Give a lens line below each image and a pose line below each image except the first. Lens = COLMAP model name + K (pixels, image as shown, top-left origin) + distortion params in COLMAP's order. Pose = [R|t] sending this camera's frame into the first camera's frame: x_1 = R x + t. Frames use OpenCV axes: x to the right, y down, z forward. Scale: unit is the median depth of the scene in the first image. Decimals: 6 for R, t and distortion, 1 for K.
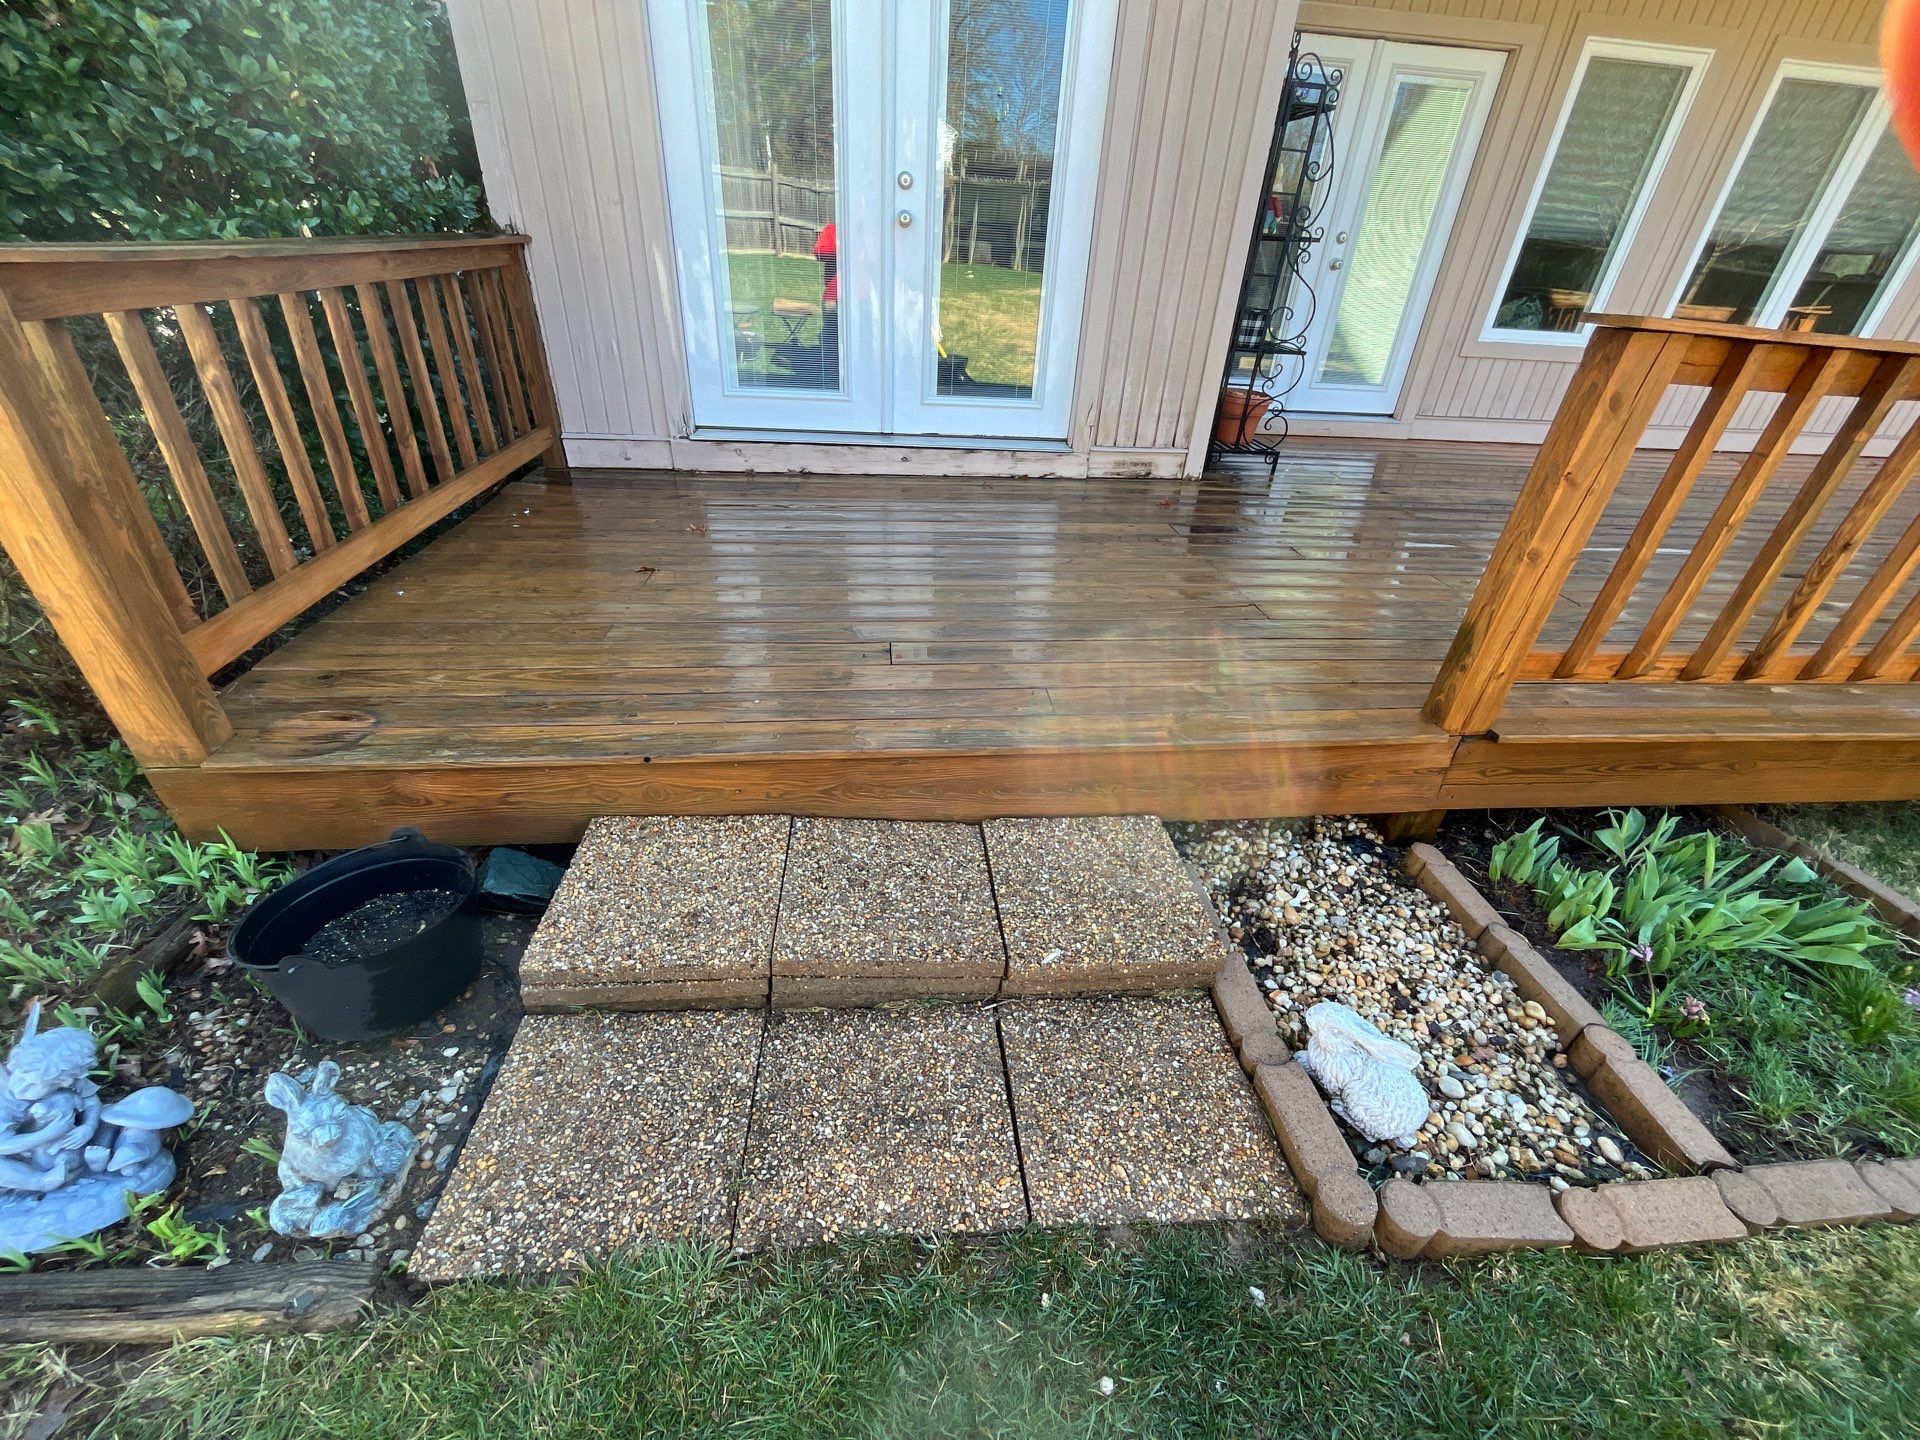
lens RADIAL K [[773.5, 0, 966.4], [0, 773.5, 714.0], [0, 0, 1]] dist [-0.003787, 0.001316]
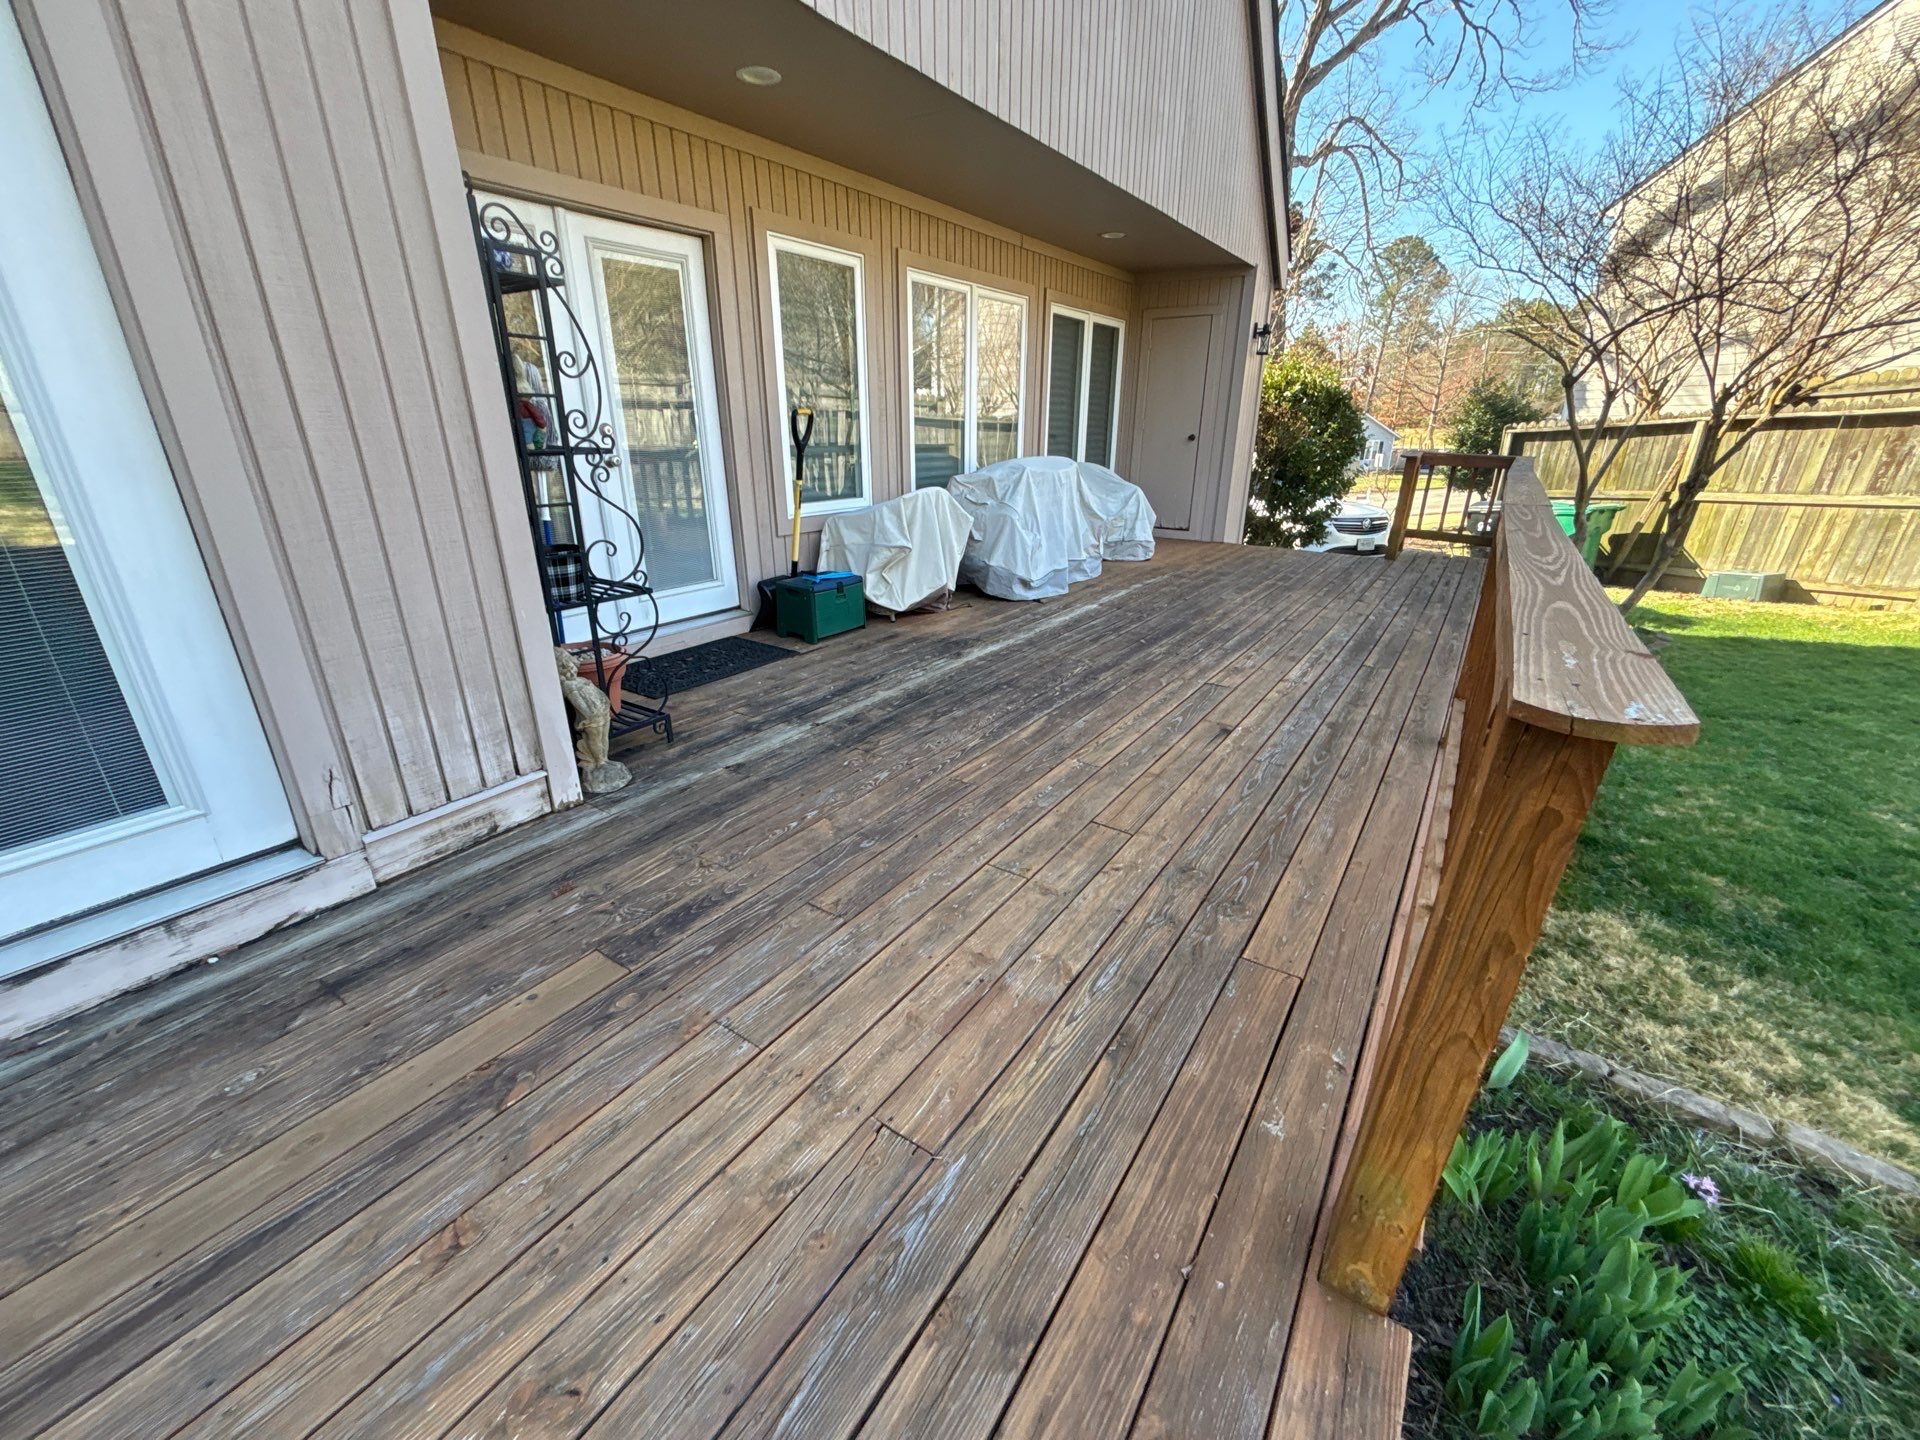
lens RADIAL K [[773.5, 0, 952.3], [0, 773.5, 719.0], [0, 0, 1]] dist [-0.003787, 0.001316]
pose [[0.649967, -0.324363, 0.687264, 0.083327], [0.425517, 0.904618, 0.024522, -0.251304], [-0.629666, 0.276504, 0.725994, 0.323212]]
